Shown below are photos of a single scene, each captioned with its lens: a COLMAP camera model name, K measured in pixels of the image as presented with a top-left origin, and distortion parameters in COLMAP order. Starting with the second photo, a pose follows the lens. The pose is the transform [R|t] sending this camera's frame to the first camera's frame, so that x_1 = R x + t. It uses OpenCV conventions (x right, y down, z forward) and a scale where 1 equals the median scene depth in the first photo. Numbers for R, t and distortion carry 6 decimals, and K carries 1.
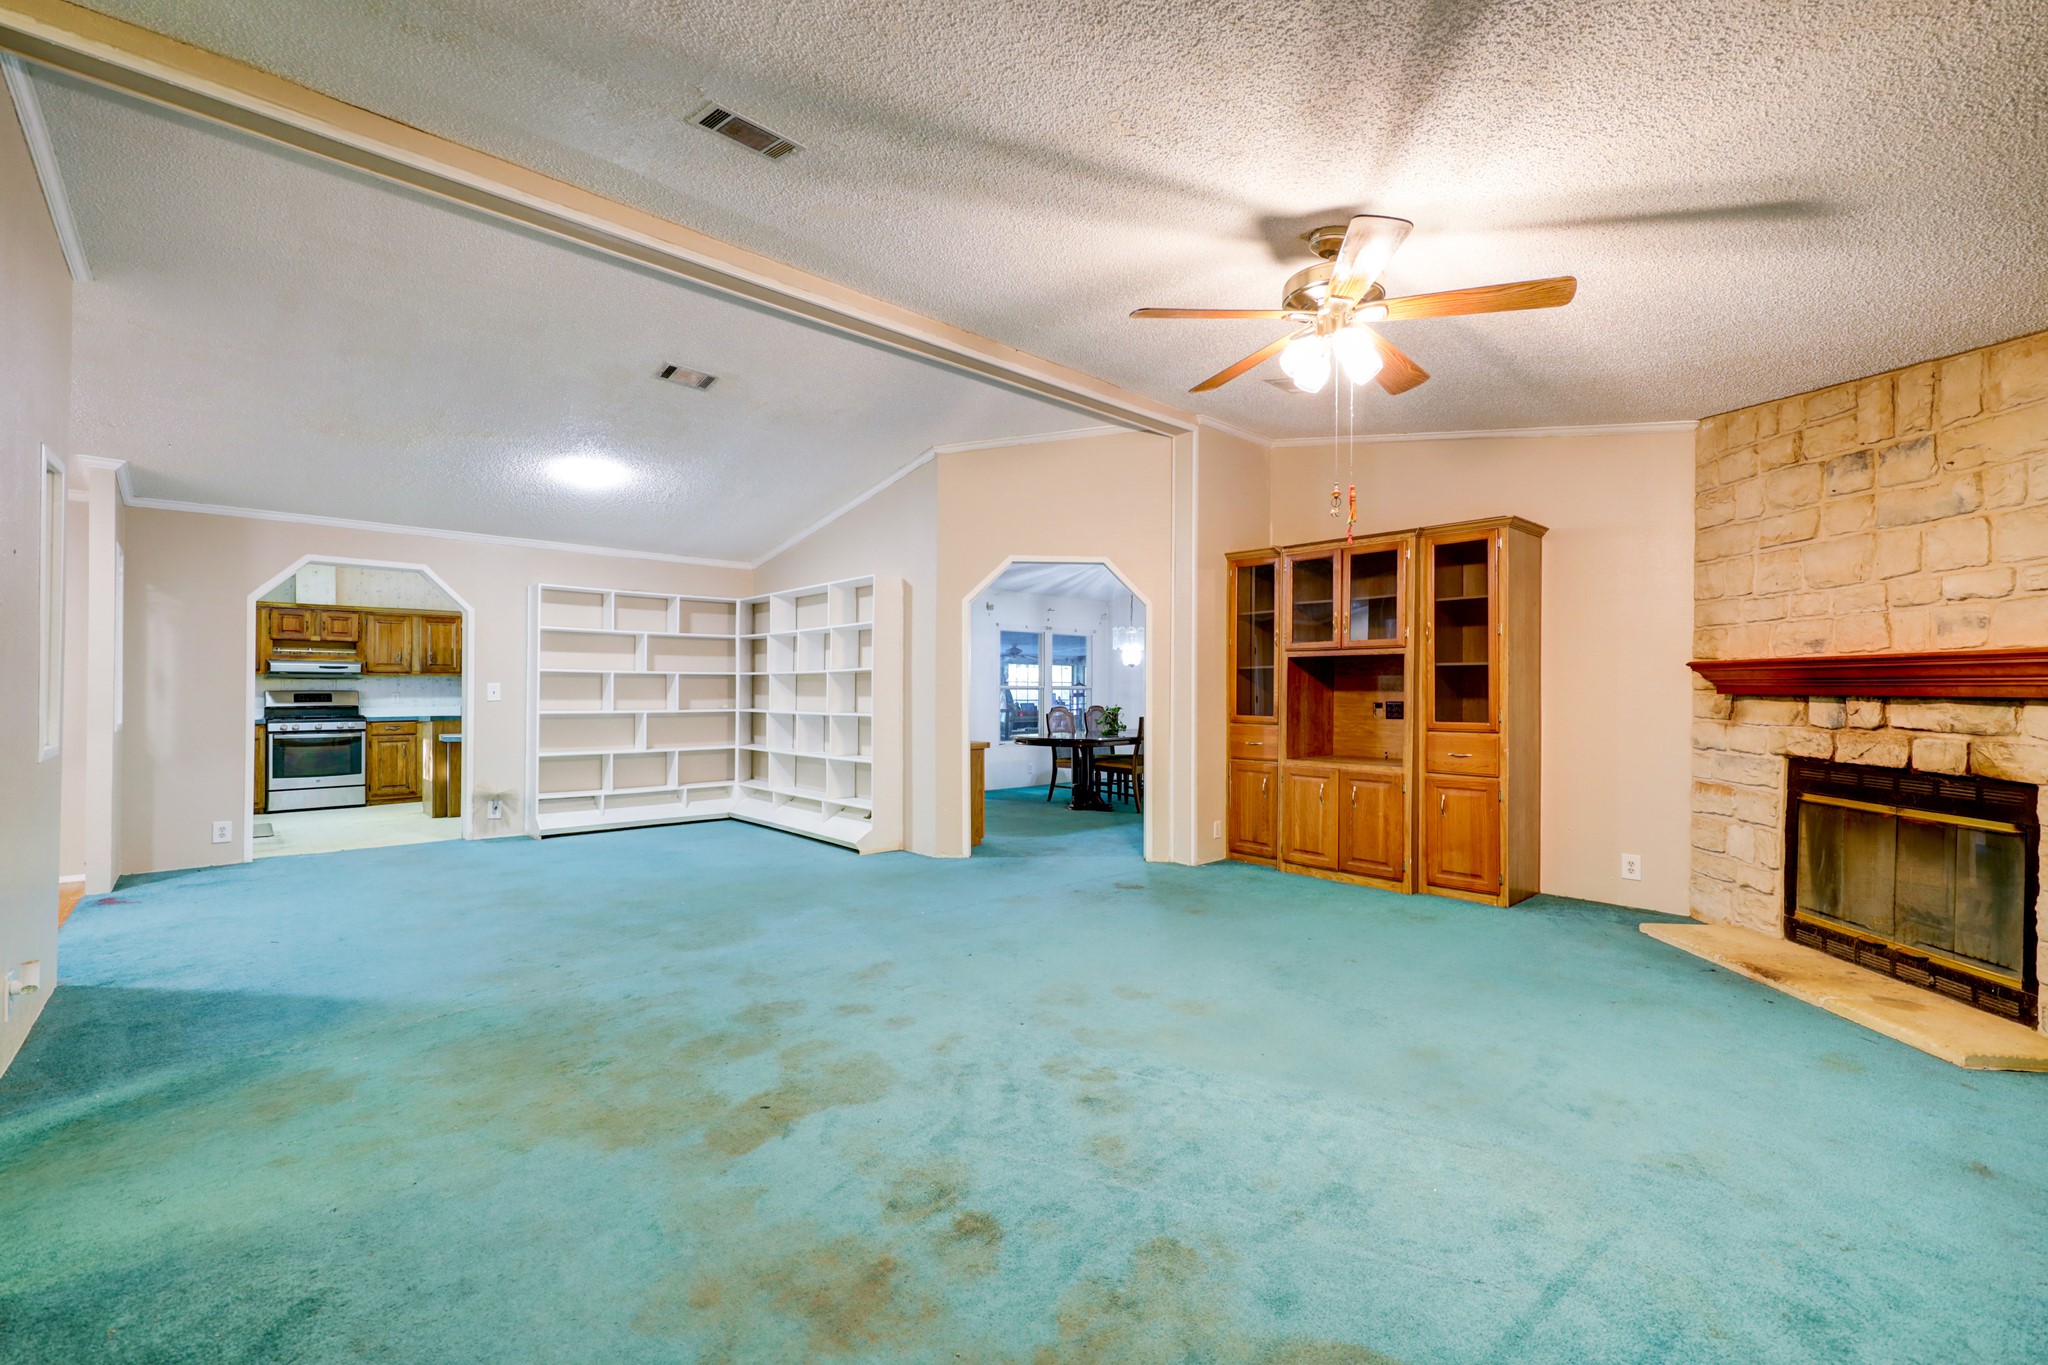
lens RADIAL K [[838.3, 0, 1024.0], [0, 838.3, 682.5], [0, 0, 1]] dist [0.001504, 0.000463]
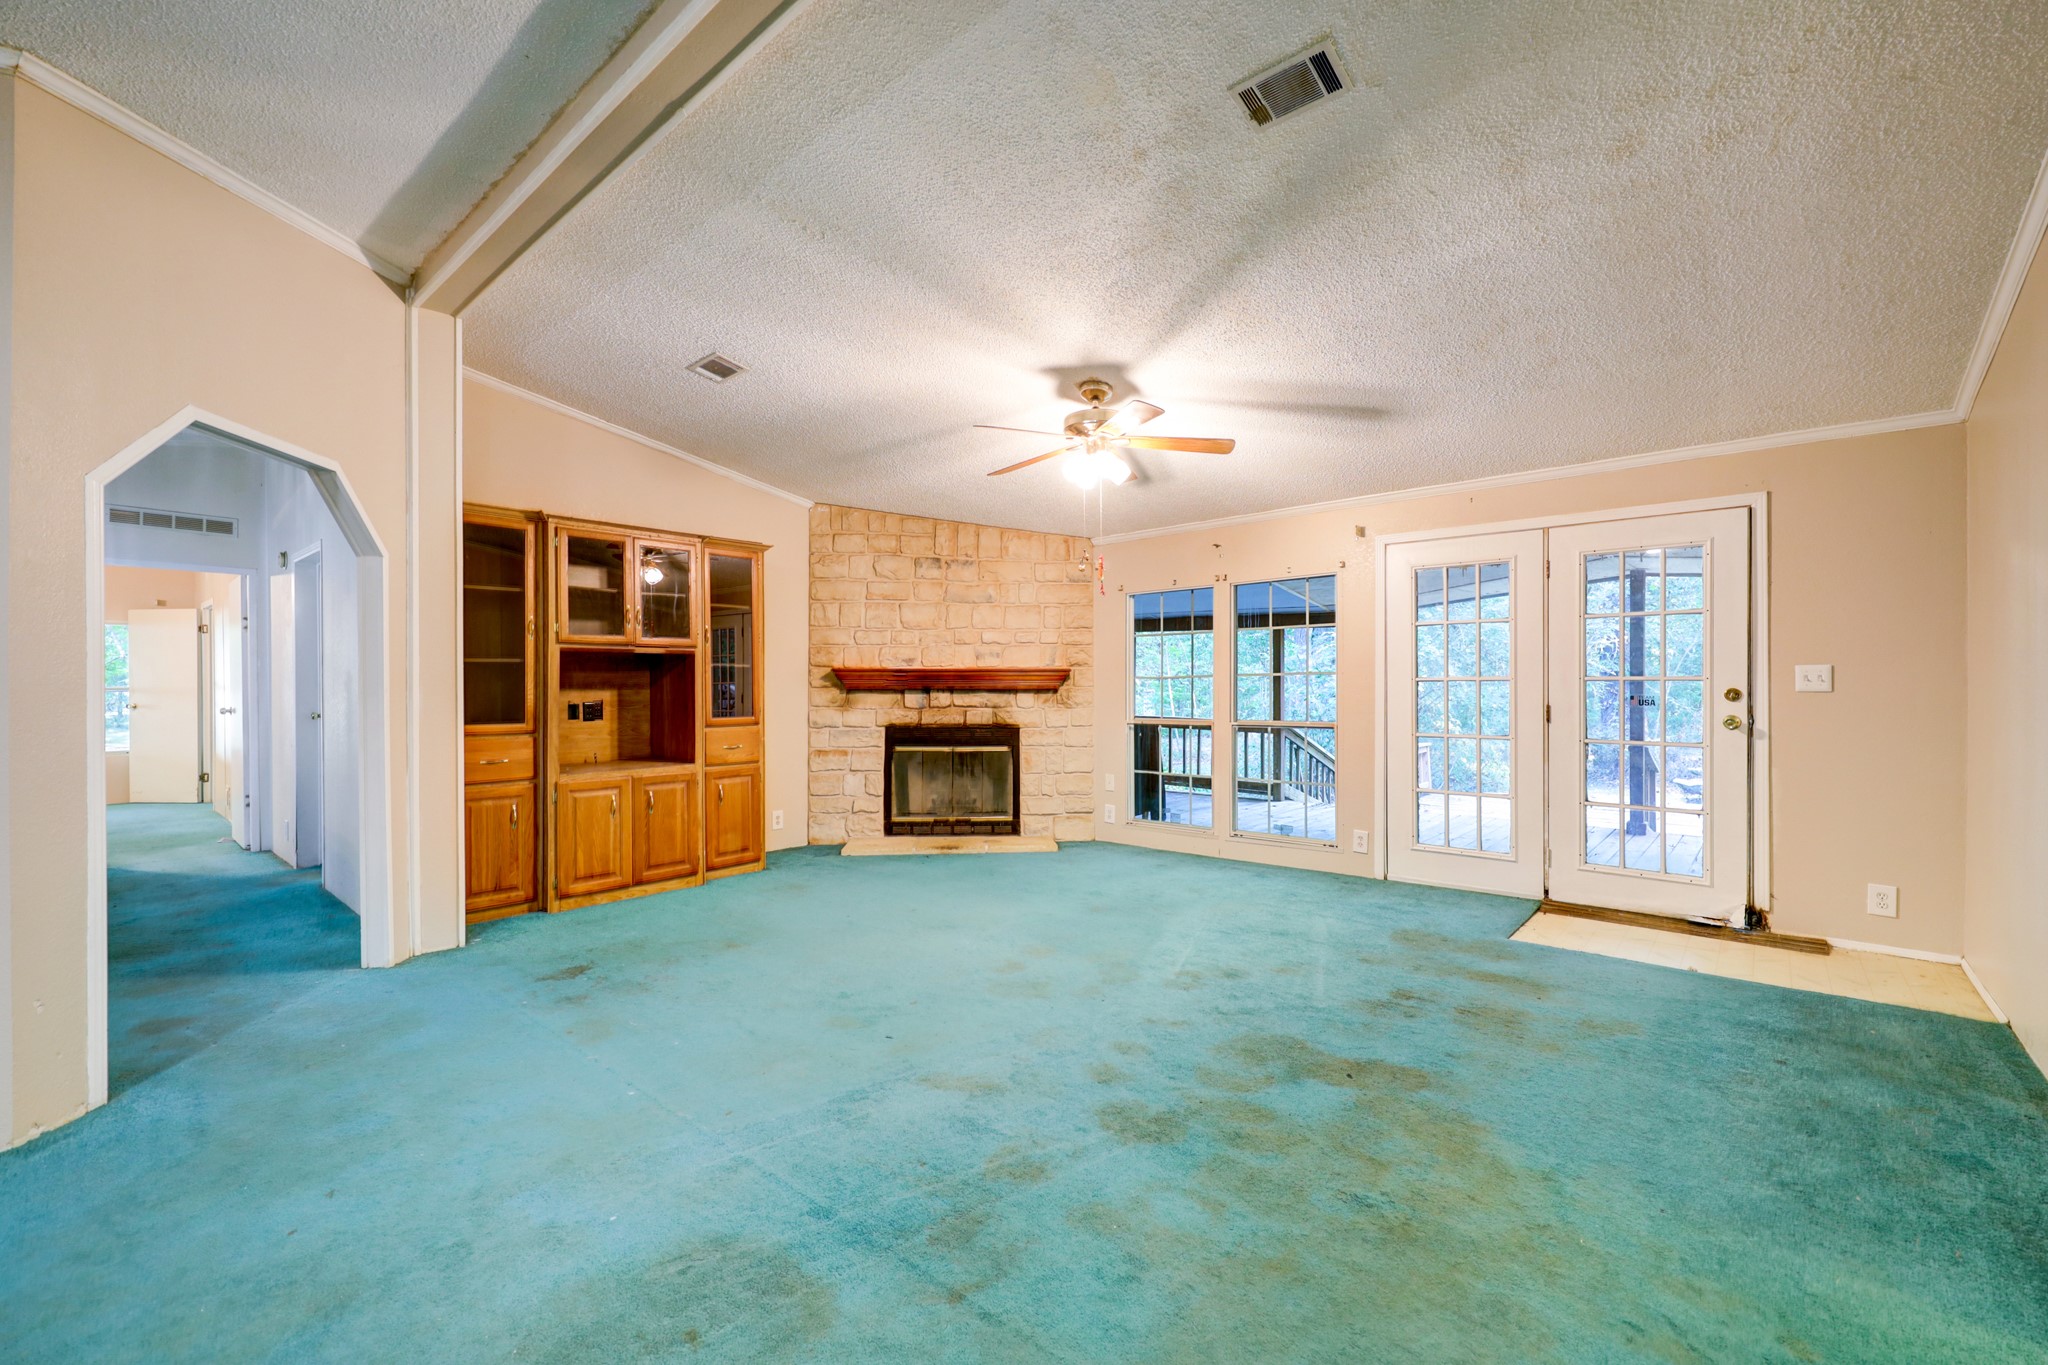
lens RADIAL K [[838.3, 0, 1024.0], [0, 838.3, 682.5], [0, 0, 1]] dist [0.001504, 0.000463]
pose [[-0.089736, -0.000820, 0.995965, -0.814458], [-0.004387, 0.999990, 0.000428, -0.002161], [-0.995956, -0.004331, -0.089739, 0.914164]]
